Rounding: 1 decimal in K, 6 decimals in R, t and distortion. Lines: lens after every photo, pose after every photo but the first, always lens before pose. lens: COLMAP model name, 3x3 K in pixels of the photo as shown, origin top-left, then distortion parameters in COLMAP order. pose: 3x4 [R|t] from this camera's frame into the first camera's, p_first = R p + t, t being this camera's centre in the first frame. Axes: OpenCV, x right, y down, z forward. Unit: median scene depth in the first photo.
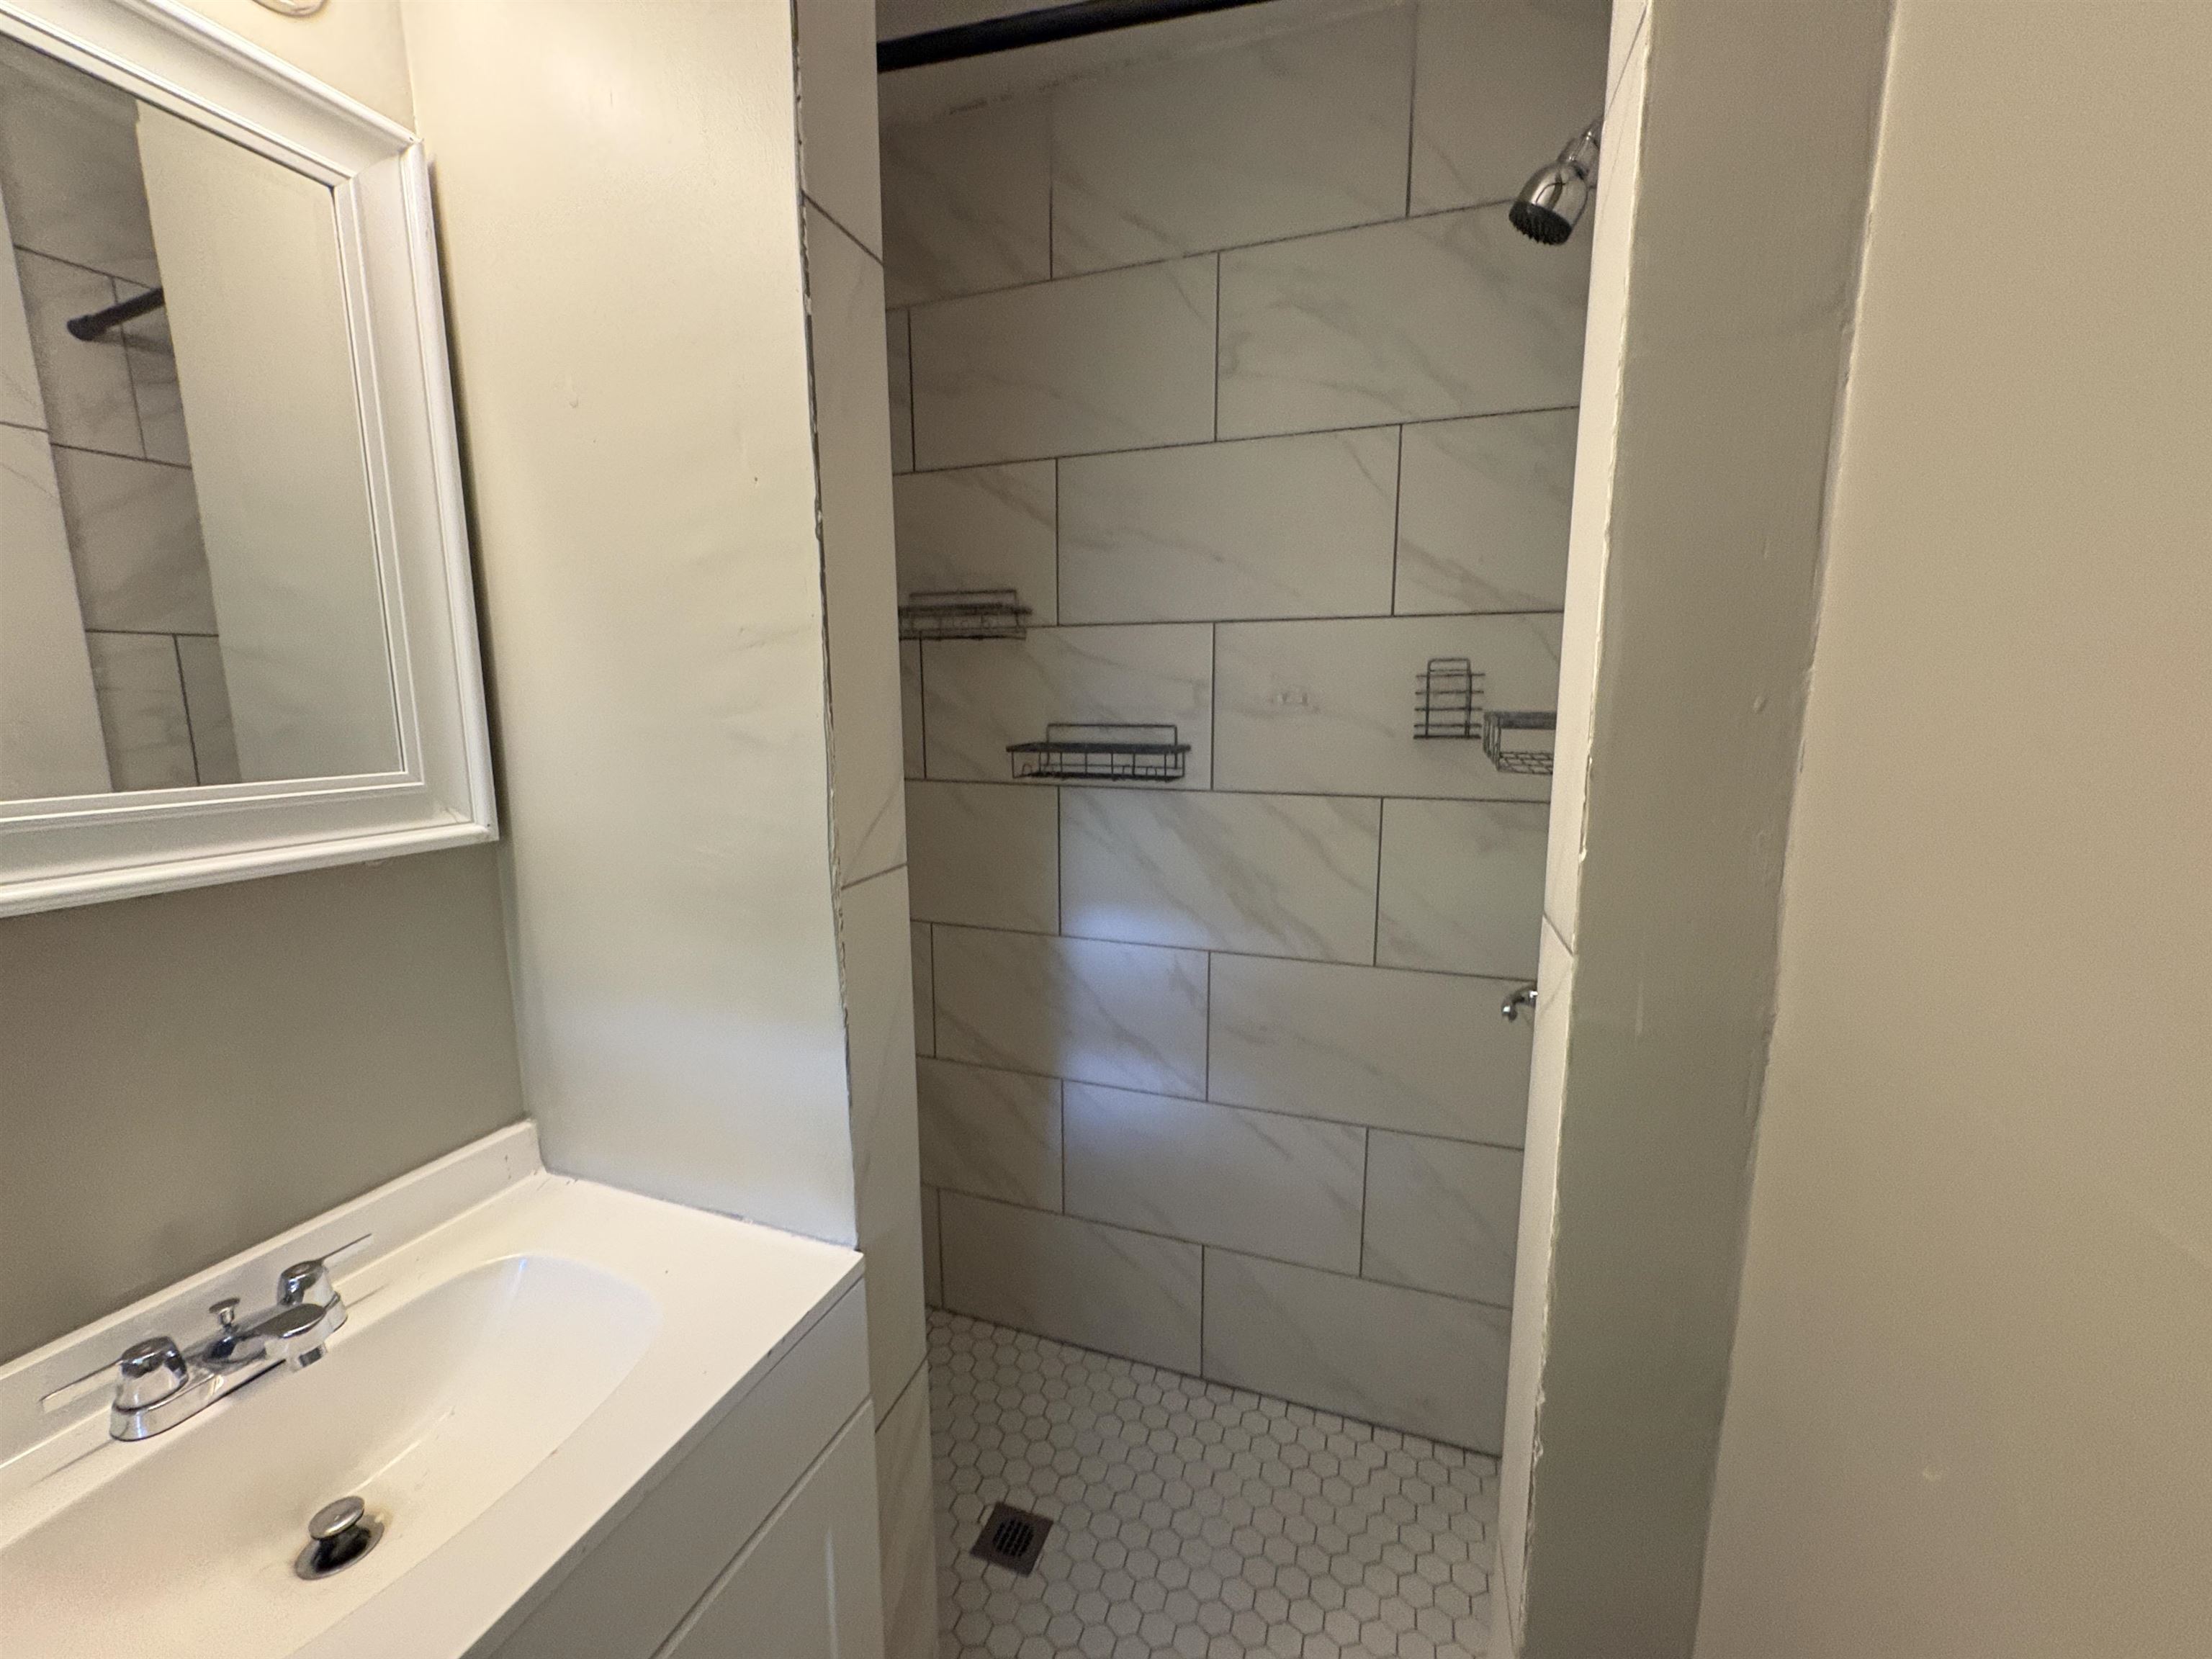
lens RADIAL K [[878.3, 0, 1106.4], [0, 878.3, 826.7], [0, 0, 1]] dist [0.000077, 0.000040]
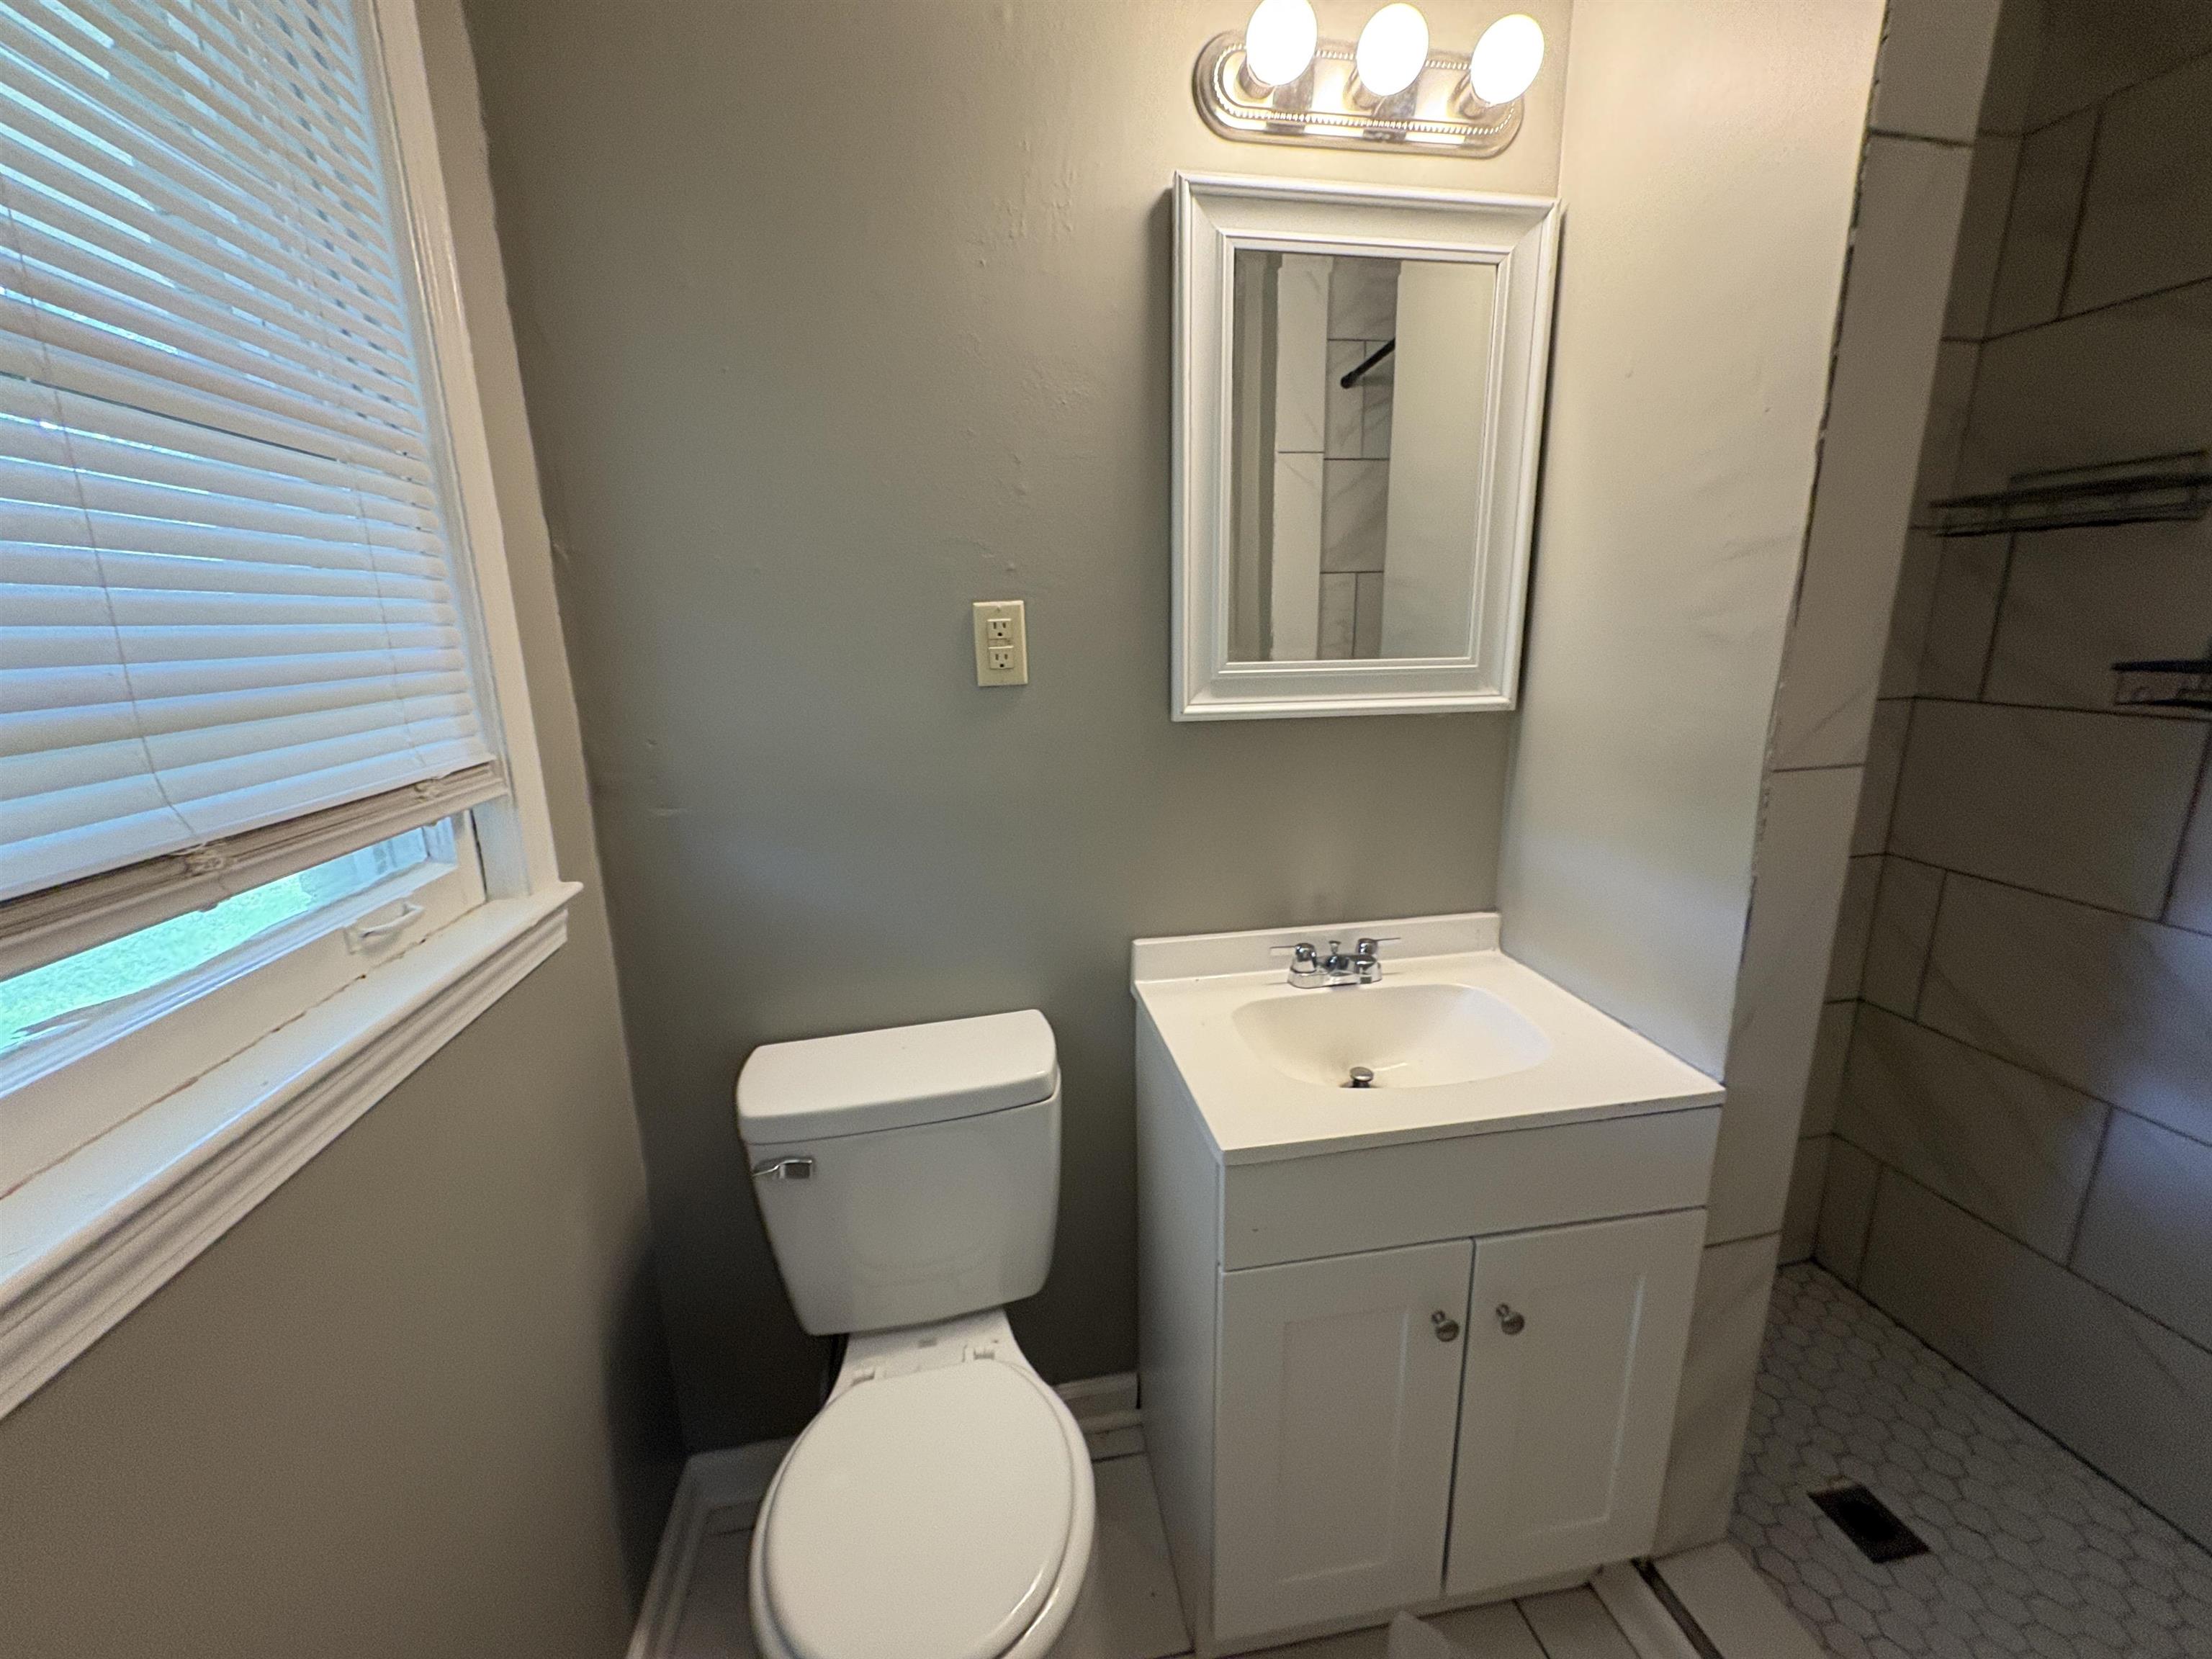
lens RADIAL K [[878.3, 0, 1108.7], [0, 878.3, 826.8], [0, 0, 1]] dist [0.000077, 0.000040]
pose [[0.496062, 0.192515, -0.846676, 0.204011], [-0.116714, 0.981045, 0.154686, 0.053936], [0.860407, 0.022085, 0.509128, -0.261503]]
